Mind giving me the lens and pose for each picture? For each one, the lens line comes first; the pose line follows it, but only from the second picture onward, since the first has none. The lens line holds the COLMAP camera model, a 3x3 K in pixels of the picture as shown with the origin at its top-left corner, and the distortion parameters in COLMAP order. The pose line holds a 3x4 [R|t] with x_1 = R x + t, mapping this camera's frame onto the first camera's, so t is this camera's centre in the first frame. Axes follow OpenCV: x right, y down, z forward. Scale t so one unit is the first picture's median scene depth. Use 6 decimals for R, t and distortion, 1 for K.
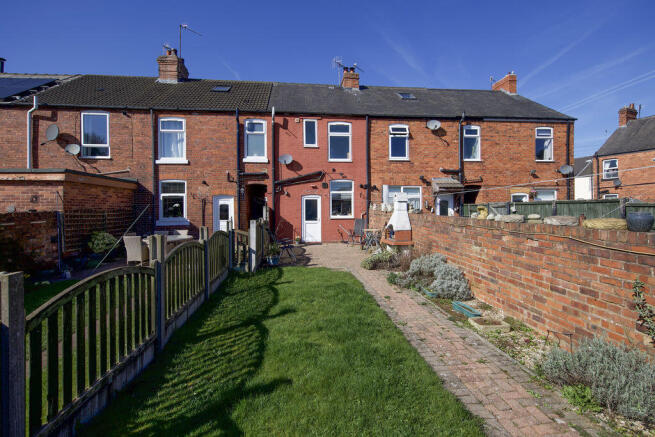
lens RADIAL K [[302.9, 0, 330.7], [0, 302.9, 214.5], [0, 0, 1]] dist [0.003580, 0.000392]
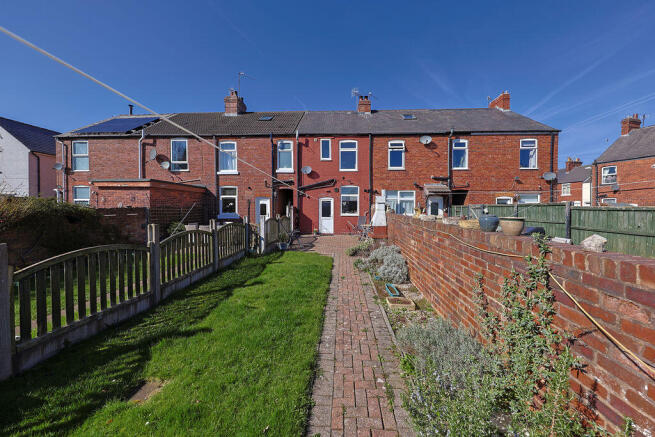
lens RADIAL K [[236.6, 0, 342.6], [0, 236.6, 217.9], [0, 0, 1]] dist [-0.001612, -0.000398]
pose [[0.986567, 0.019994, -0.162129, 0.175375], [-0.016267, 0.999573, 0.024284, -0.001982], [0.162546, -0.021320, 0.986471, 0.007698]]
